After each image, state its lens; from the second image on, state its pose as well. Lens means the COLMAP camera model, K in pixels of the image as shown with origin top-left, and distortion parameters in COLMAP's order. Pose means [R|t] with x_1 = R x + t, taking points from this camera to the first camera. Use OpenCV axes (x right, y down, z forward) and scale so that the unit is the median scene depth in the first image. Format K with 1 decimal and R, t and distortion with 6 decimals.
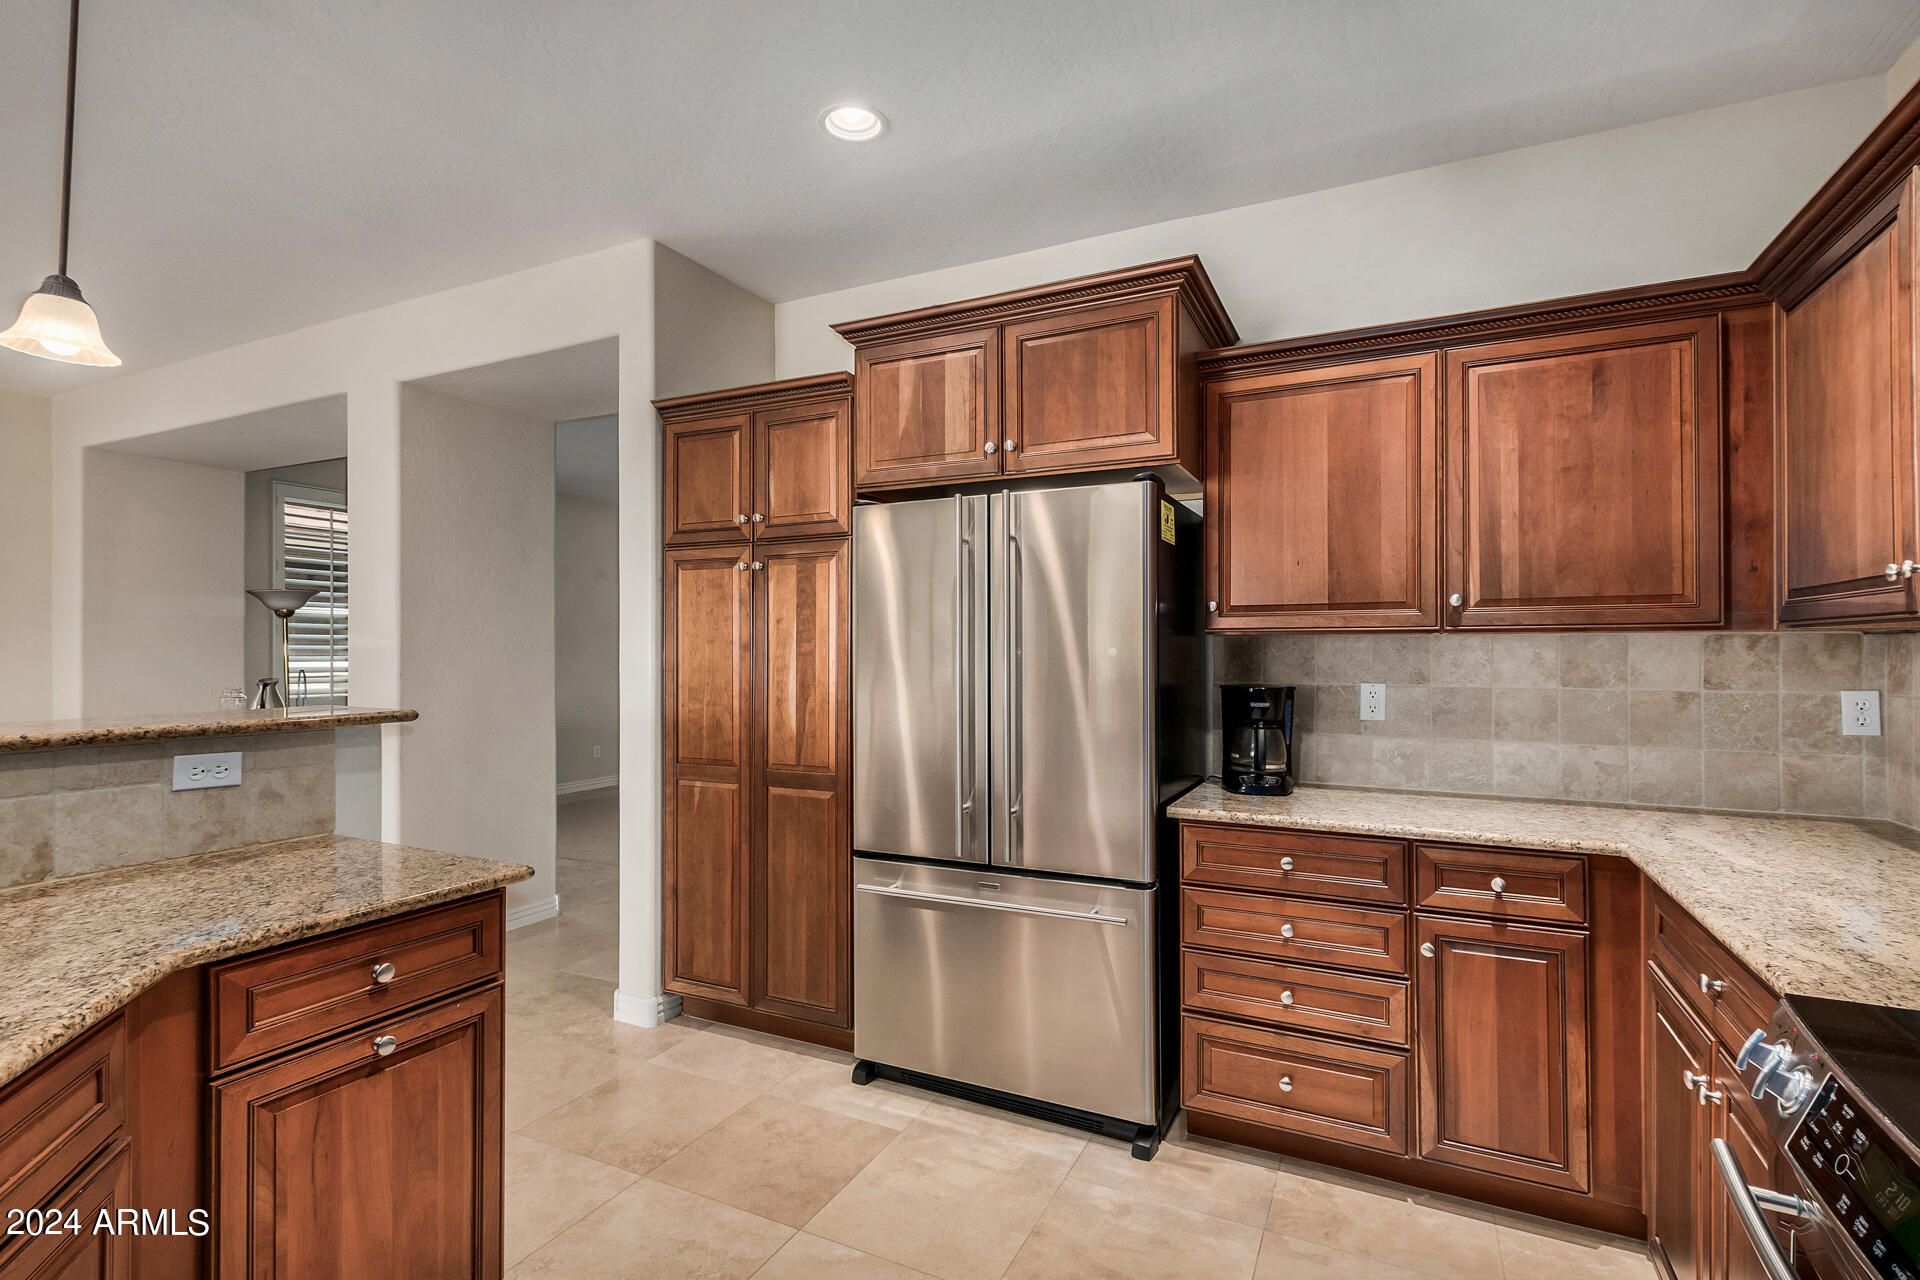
lens RADIAL K [[877.6, 0, 954.1], [0, 877.6, 648.4], [0, 0, 1]] dist [-0.001659, -0.000015]
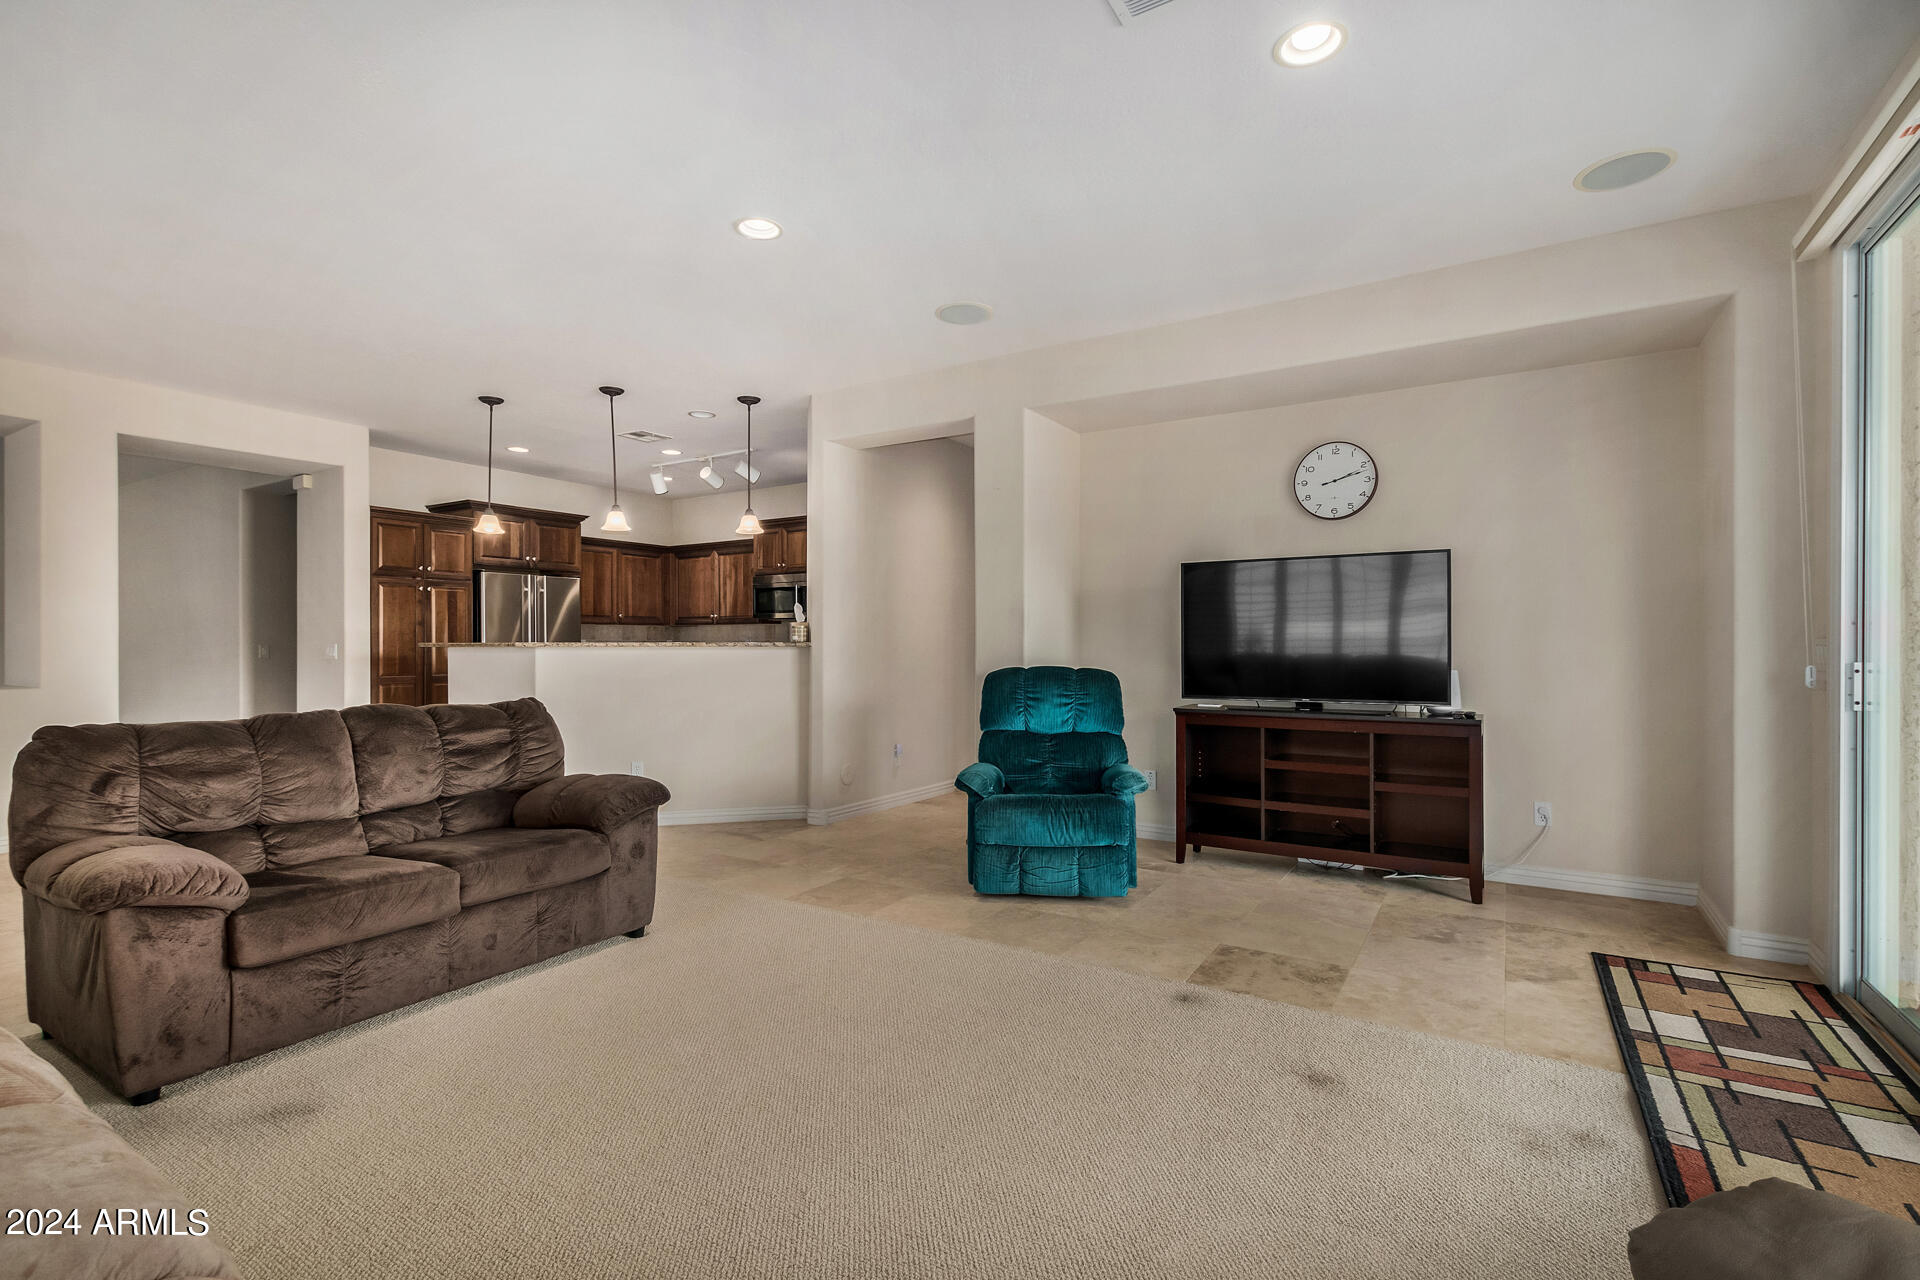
lens RADIAL K [[877.6, 0, 954.1], [0, 877.6, 648.4], [0, 0, 1]] dist [-0.001659, -0.000015]
pose [[0.091621, -0.004650, 0.995783, -2.961588], [-0.001776, 0.999987, 0.004833, 0.062011], [-0.995792, -0.002211, 0.091612, -0.750290]]
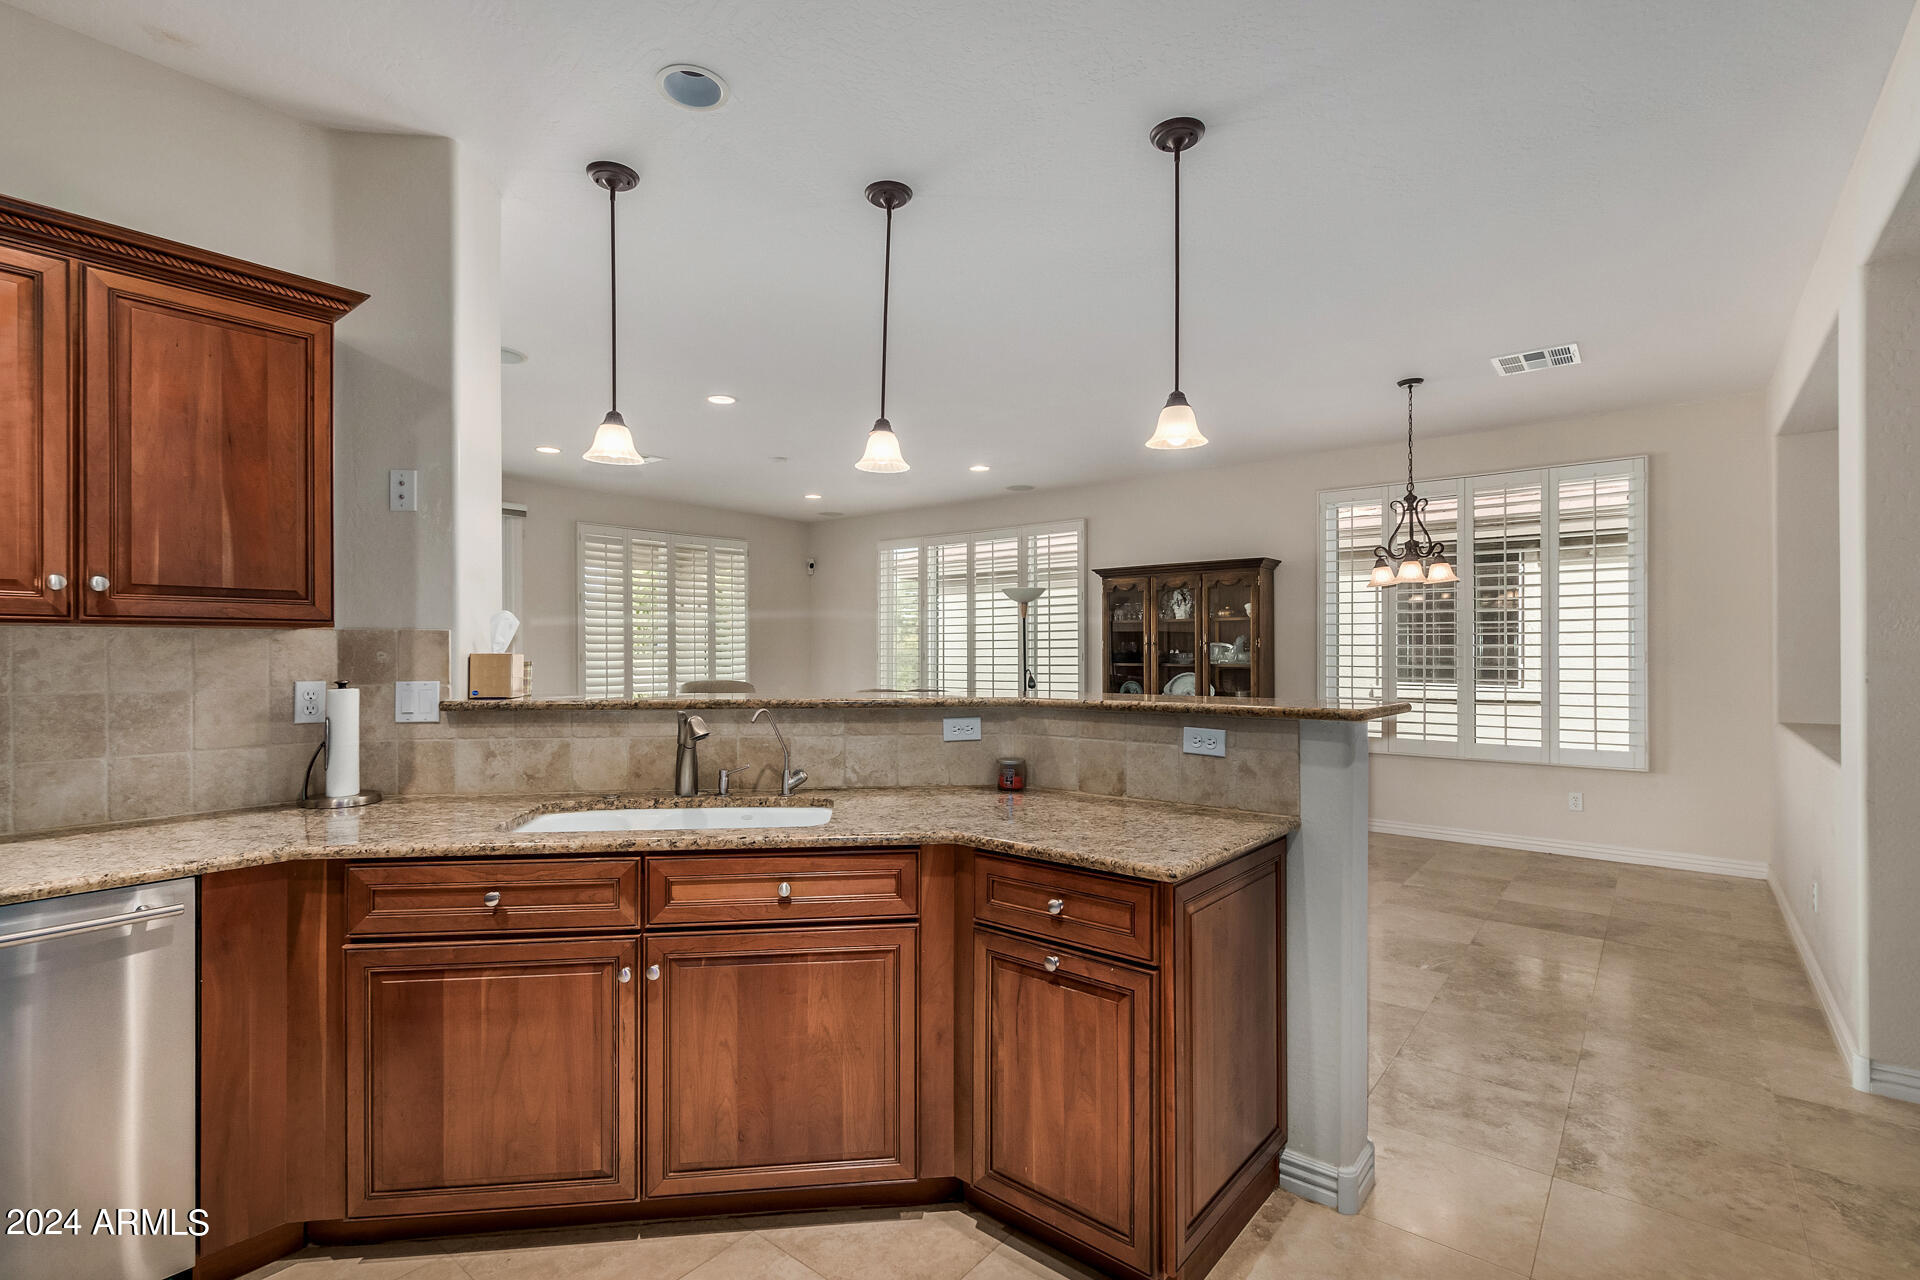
lens RADIAL K [[927.5, 0, 960.0], [0, 927.5, 640.0], [0, 0, 1]] dist [0.016418, 0.000094]
pose [[-0.222301, -0.011852, -0.974906, 0.413751], [0.004496, 0.999903, -0.013182, 0.005469], [0.974968, -0.007314, -0.222226, 0.712906]]
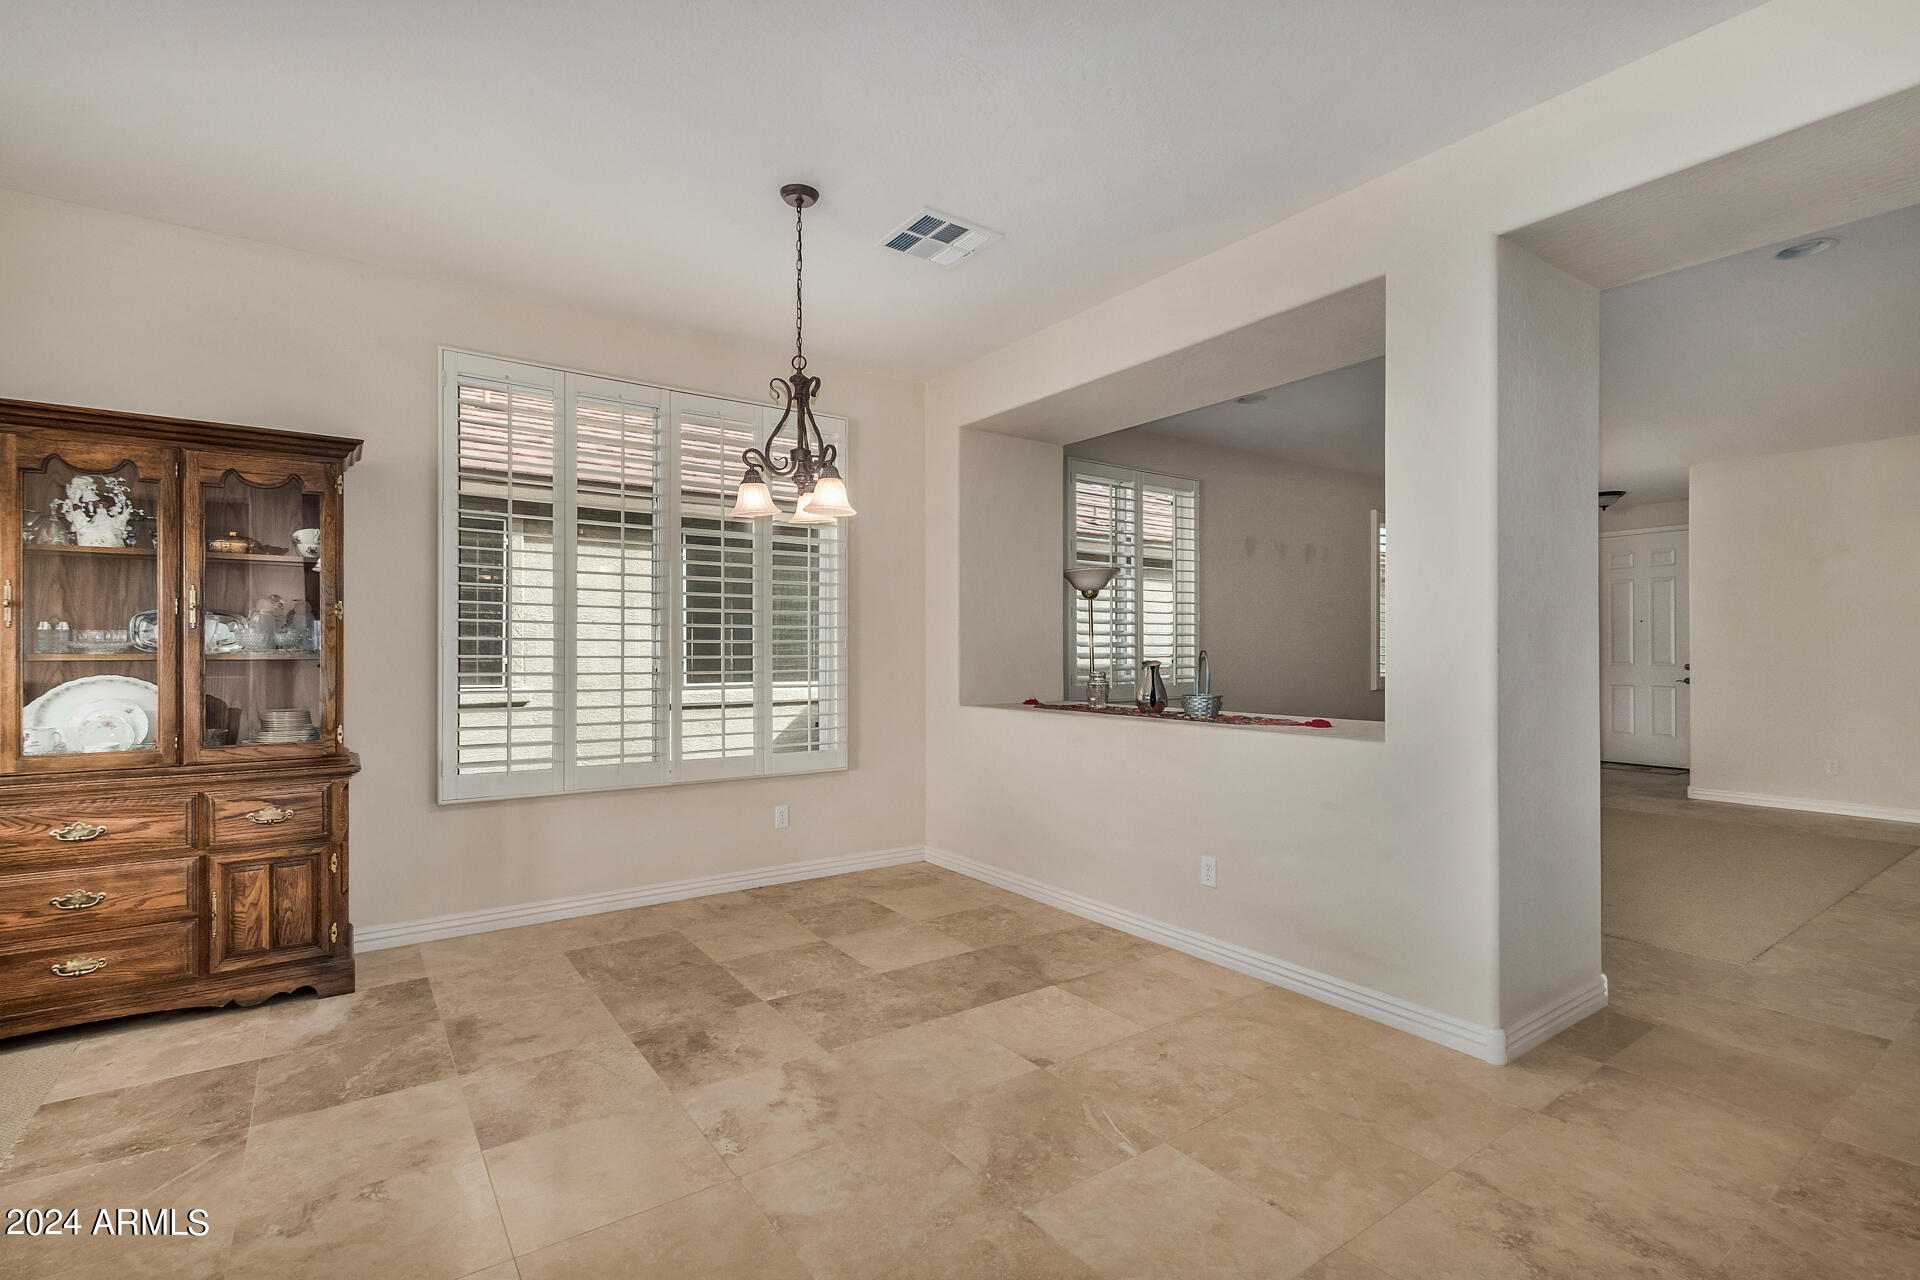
lens RADIAL K [[877.6, 0, 954.1], [0, 877.6, 648.4], [0, 0, 1]] dist [-0.001659, -0.000015]
pose [[0.876400, -0.004369, -0.481563, -1.052881], [0.003153, 0.999989, -0.003335, 0.045488], [0.481573, 0.001404, 0.876405, 0.266474]]
